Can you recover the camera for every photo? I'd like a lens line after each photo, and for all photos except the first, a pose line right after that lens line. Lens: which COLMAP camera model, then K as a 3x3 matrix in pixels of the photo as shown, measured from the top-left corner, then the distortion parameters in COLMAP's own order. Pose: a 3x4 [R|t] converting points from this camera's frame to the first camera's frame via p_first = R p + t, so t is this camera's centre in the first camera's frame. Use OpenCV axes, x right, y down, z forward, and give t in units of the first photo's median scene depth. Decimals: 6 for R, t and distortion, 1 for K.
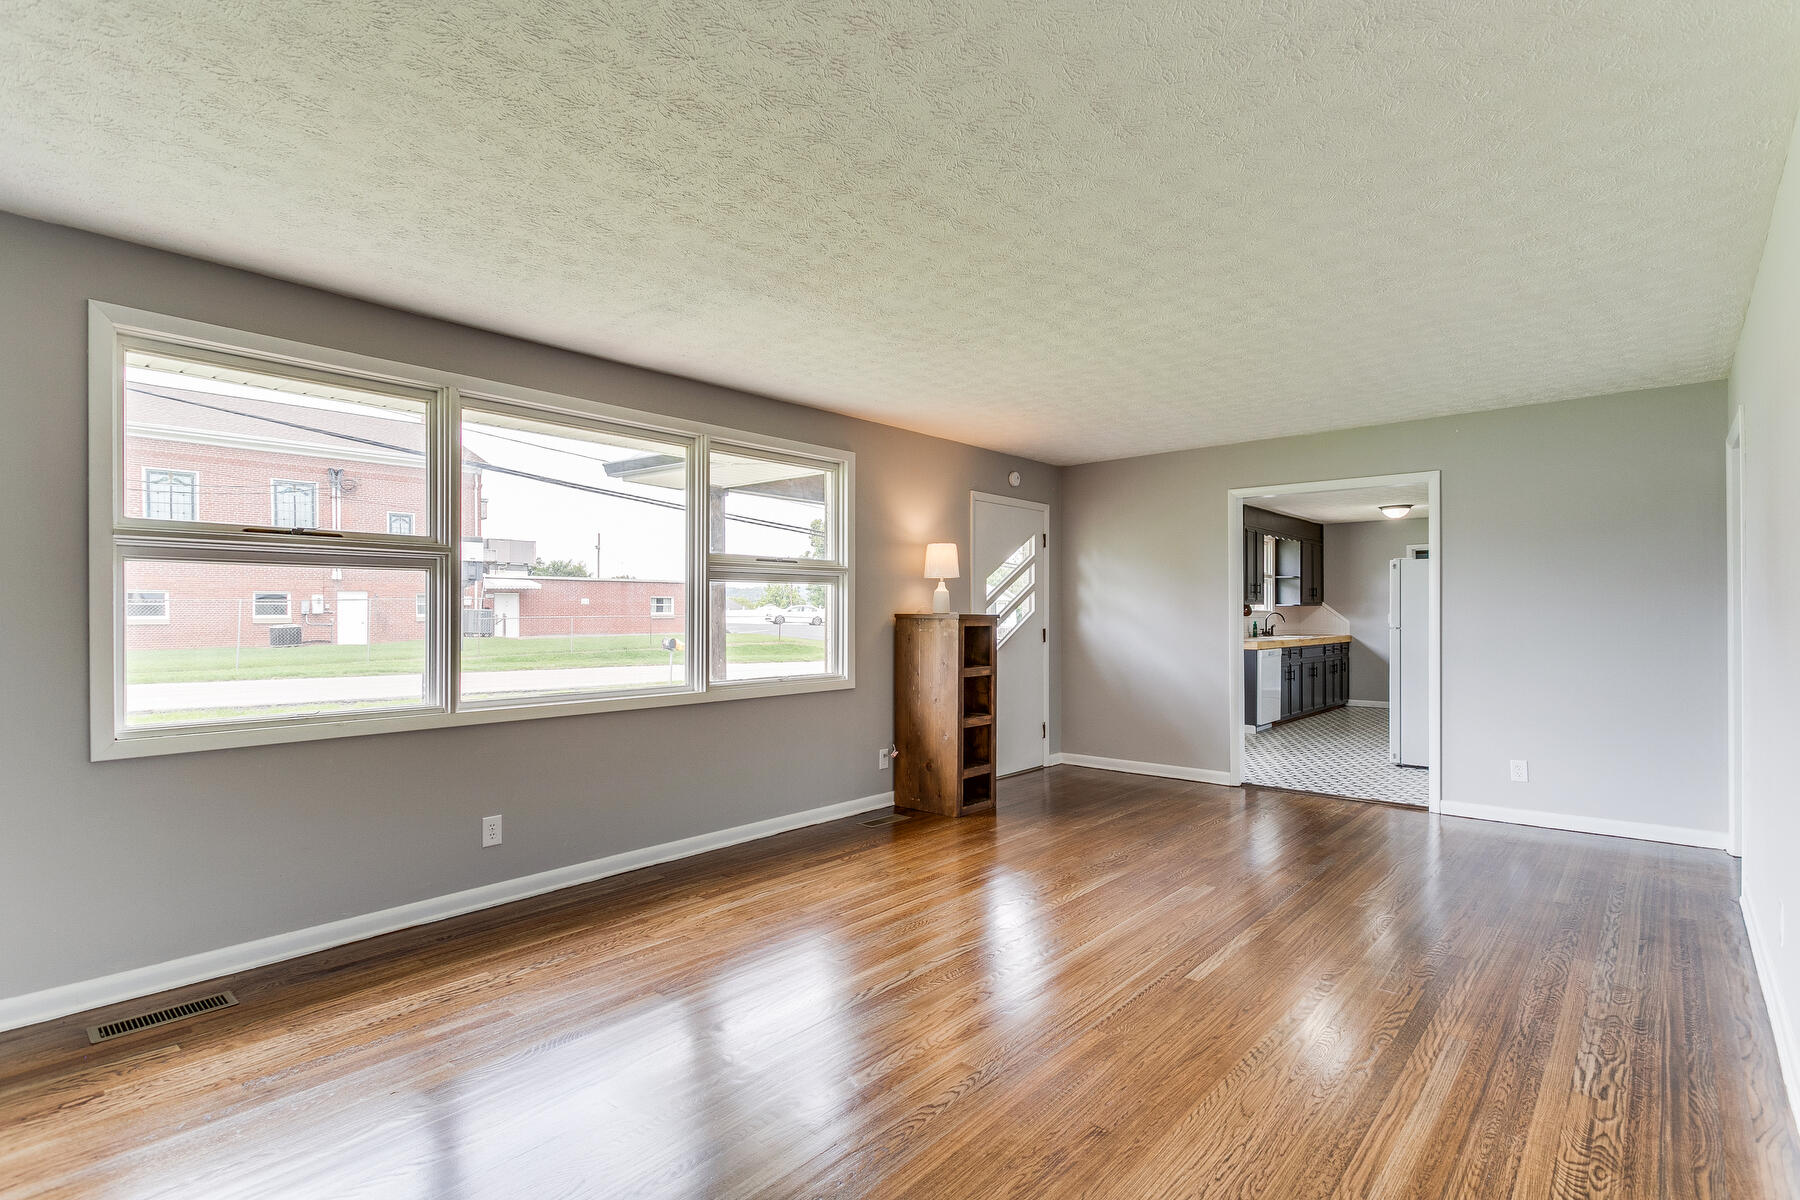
lens RADIAL K [[859.5, 0, 886.6], [0, 859.5, 608.8], [0, 0, 1]] dist [0.008812, -0.004349]
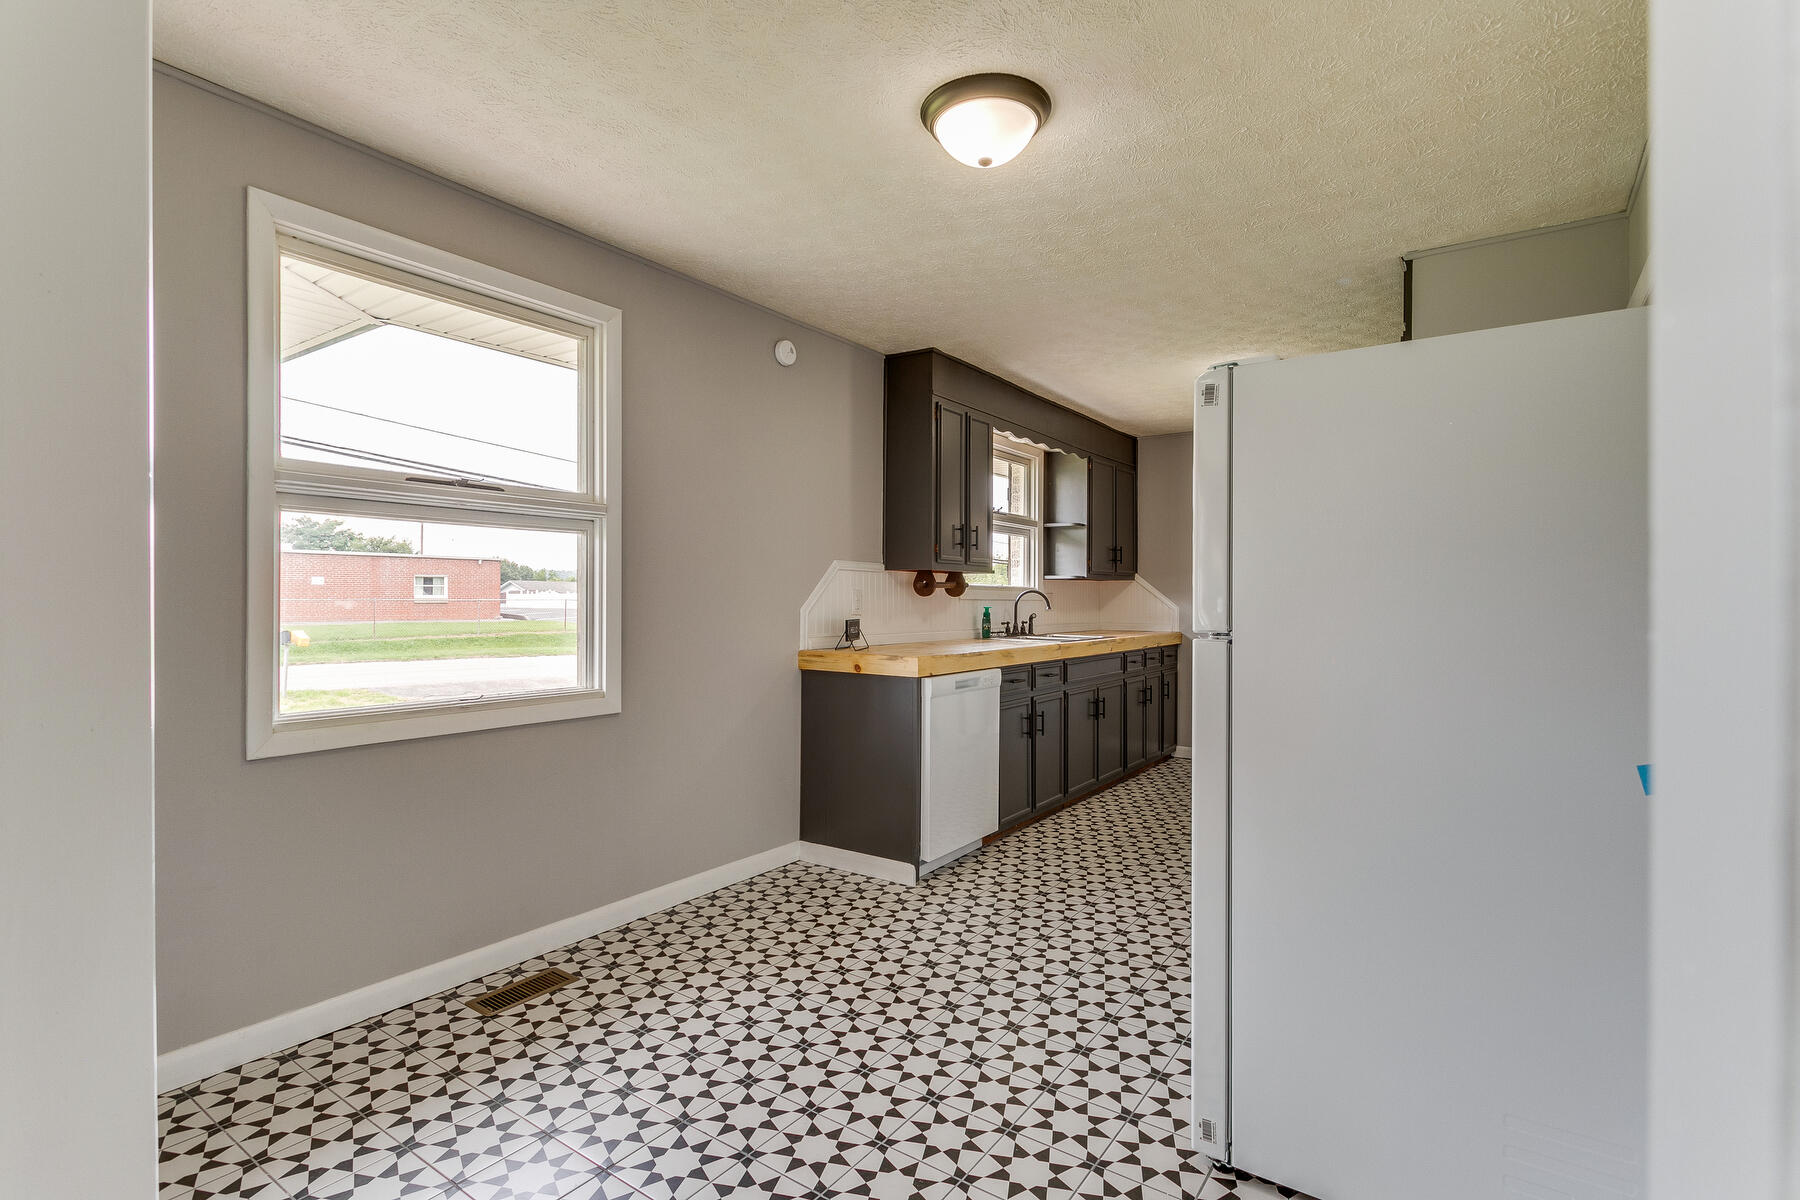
lens RADIAL K [[859.5, 0, 909.5], [0, 859.5, 605.2], [0, 0, 1]] dist [0.008812, -0.004349]
pose [[0.990544, 0.004458, 0.137121, 0.295835], [-0.006104, 0.999914, 0.011582, 0.007558], [-0.137057, -0.012309, 0.990487, 0.482802]]
